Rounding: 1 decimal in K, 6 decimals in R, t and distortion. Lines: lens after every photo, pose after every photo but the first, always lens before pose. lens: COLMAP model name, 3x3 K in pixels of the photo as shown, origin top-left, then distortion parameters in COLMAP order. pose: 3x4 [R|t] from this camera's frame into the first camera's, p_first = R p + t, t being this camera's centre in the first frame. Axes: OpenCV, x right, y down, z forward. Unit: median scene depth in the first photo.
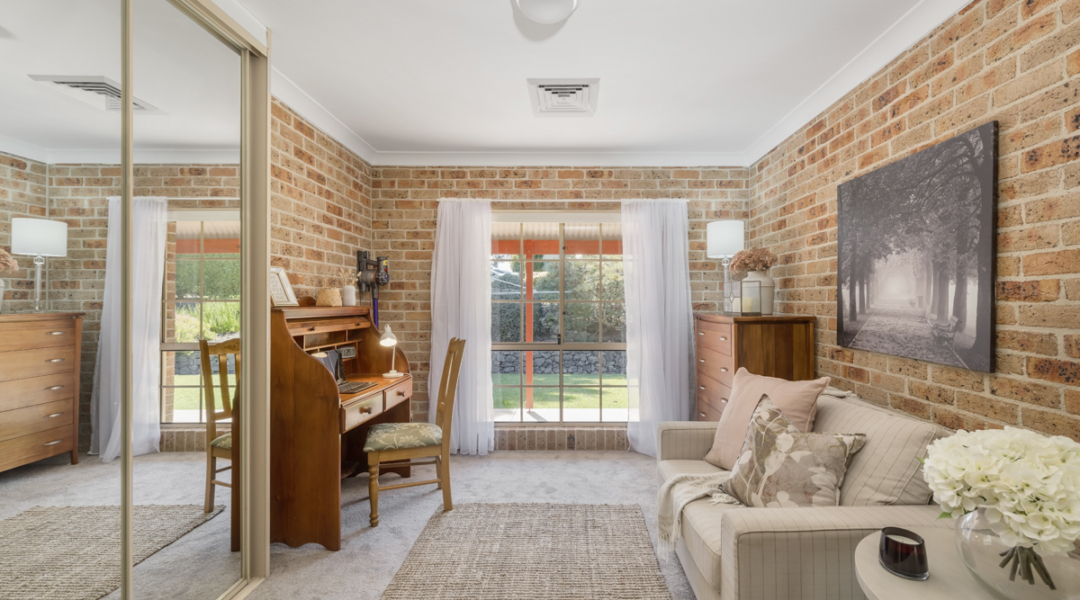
lens RADIAL K [[431.5, 0, 541.8], [0, 431.5, 303.2], [0, 0, 1]] dist [0.001923, -0.000207]
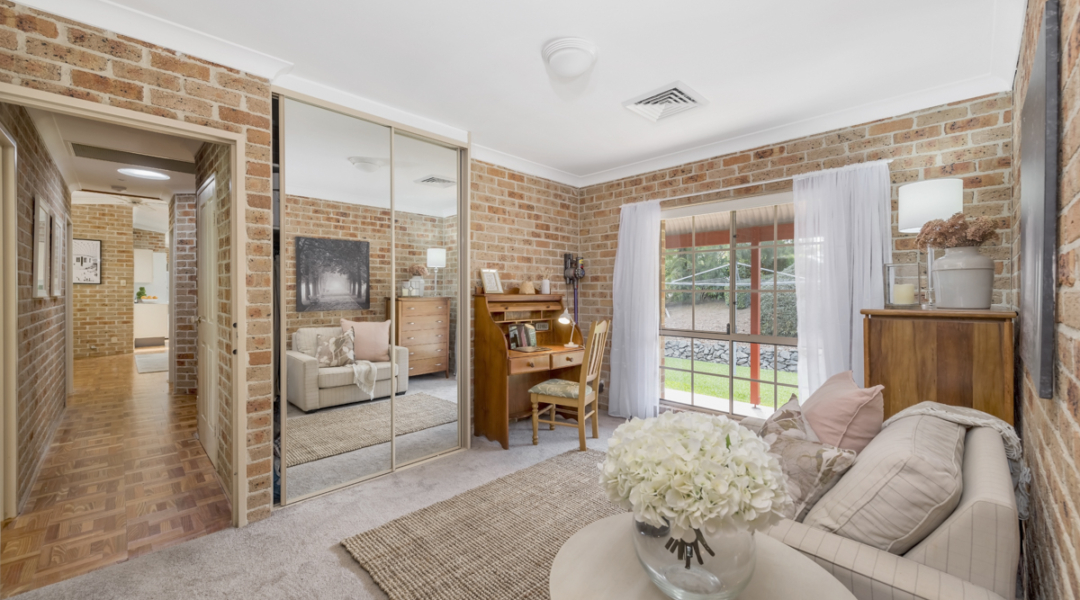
lens RADIAL K [[422.9, 0, 540.0], [0, 422.9, 300.0], [0, 0, 1]] dist [-0.000427, -0.000334]
pose [[0.695562, 0.013737, -0.718335, 0.456778], [-0.005005, 0.999886, 0.014275, 0.005266], [0.718448, -0.006334, 0.695551, 0.016311]]
